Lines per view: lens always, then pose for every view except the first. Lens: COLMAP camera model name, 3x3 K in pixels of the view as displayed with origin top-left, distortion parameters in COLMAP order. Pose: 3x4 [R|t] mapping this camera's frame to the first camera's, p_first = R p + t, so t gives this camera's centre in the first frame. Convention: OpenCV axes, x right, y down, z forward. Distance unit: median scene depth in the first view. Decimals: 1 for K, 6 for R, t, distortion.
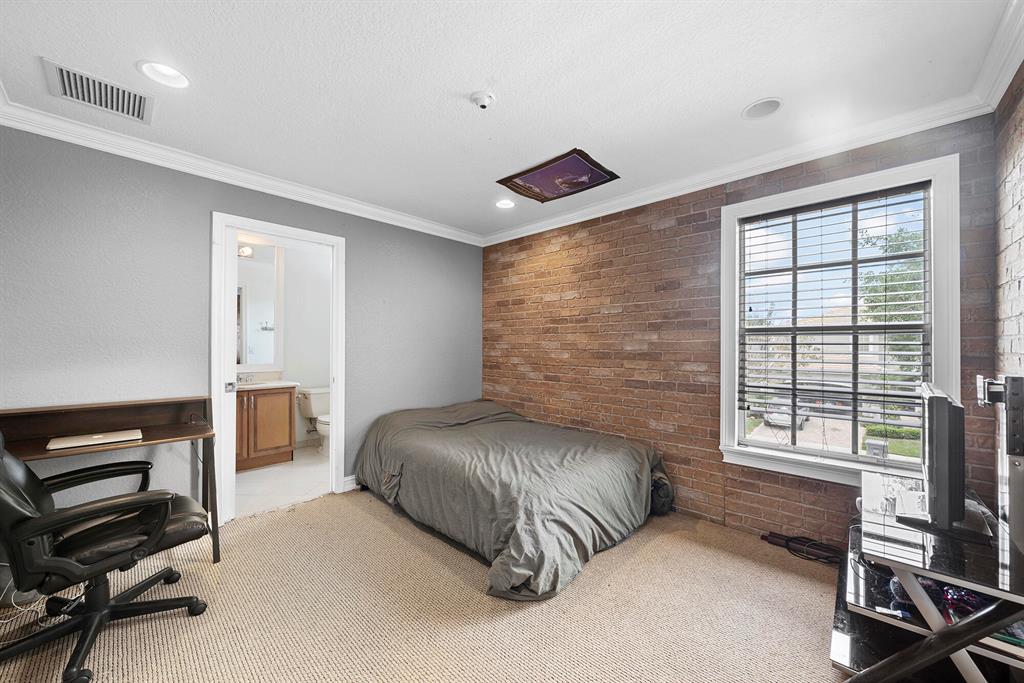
lens RADIAL K [[370.4, 0, 511.8], [0, 370.4, 344.8], [0, 0, 1]] dist [-0.001925, -0.000224]
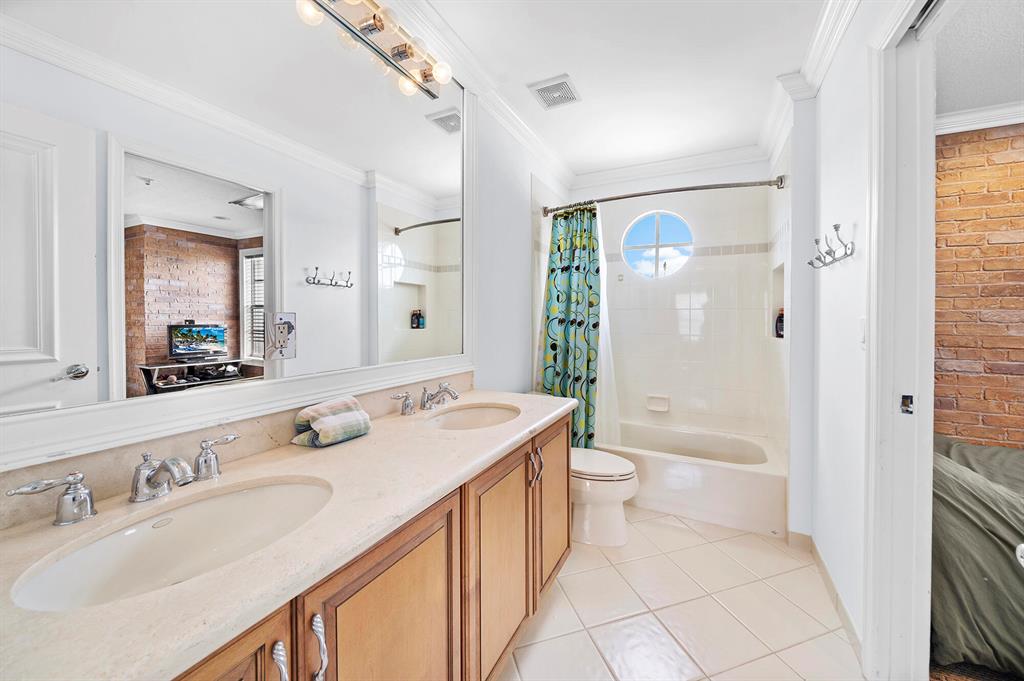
lens RADIAL K [[370.4, 0, 530.3], [0, 370.4, 320.8], [0, 0, 1]] dist [-0.001925, -0.000224]
pose [[0.954371, 0.000712, 0.298621, -0.813213], [-0.004165, 0.999932, 0.010926, 0.005948], [-0.298593, -0.011671, 0.954309, 0.648108]]
